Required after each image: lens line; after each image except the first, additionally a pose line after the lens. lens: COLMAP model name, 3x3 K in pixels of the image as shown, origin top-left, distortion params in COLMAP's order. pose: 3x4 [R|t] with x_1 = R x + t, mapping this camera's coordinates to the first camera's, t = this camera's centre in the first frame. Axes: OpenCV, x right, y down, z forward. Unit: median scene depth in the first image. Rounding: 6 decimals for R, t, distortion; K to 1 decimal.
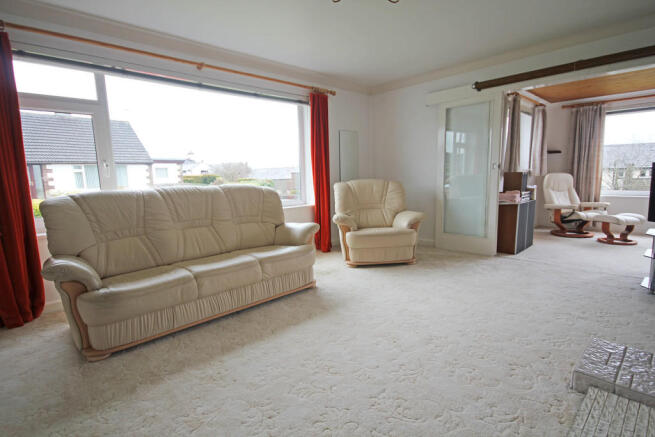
lens RADIAL K [[331.6, 0, 327.5], [0, 331.6, 218.5], [0, 0, 1]] dist [0.001033, 0.000207]
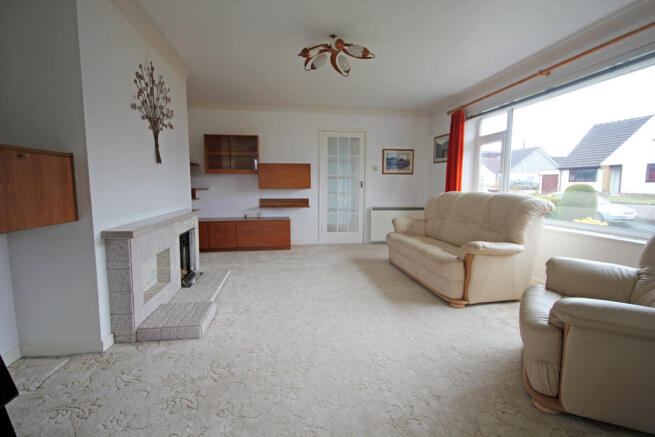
lens RADIAL K [[331.6, 0, 327.5], [0, 331.6, 218.5], [0, 0, 1]] dist [0.001033, 0.000207]
pose [[-0.590912, 0.106591, -0.799663, 0.900138], [-0.099302, 0.974085, 0.203220, -0.191171], [0.800601, 0.199493, -0.565014, 1.230066]]
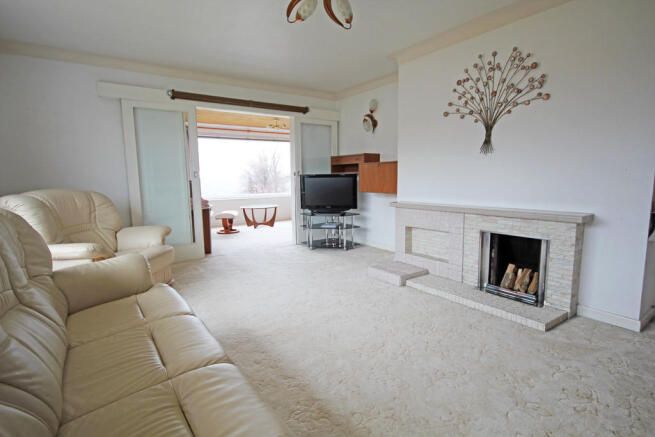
lens RADIAL K [[339.7, 0, 327.5], [0, 339.7, 218.5], [0, 0, 1]] dist [-0.000821, 0.000036]
pose [[0.160691, -0.099212, 0.982006, -0.661629], [0.146460, 0.986317, 0.075682, -0.051427], [-0.976078, 0.131663, 0.173023, 0.540990]]
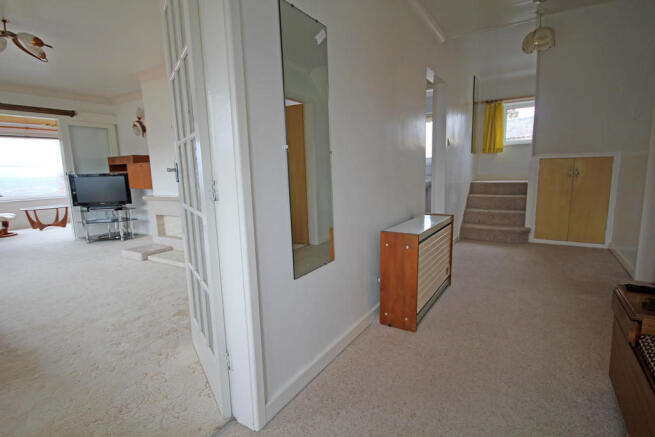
lens RADIAL K [[331.6, 0, 327.5], [0, 331.6, 218.5], [0, 0, 1]] dist [0.001033, 0.000207]
pose [[-0.245067, -0.111624, 0.963059, -1.055881], [0.168887, 0.973247, 0.155781, 0.024695], [-0.954683, 0.200825, -0.219658, 0.069322]]
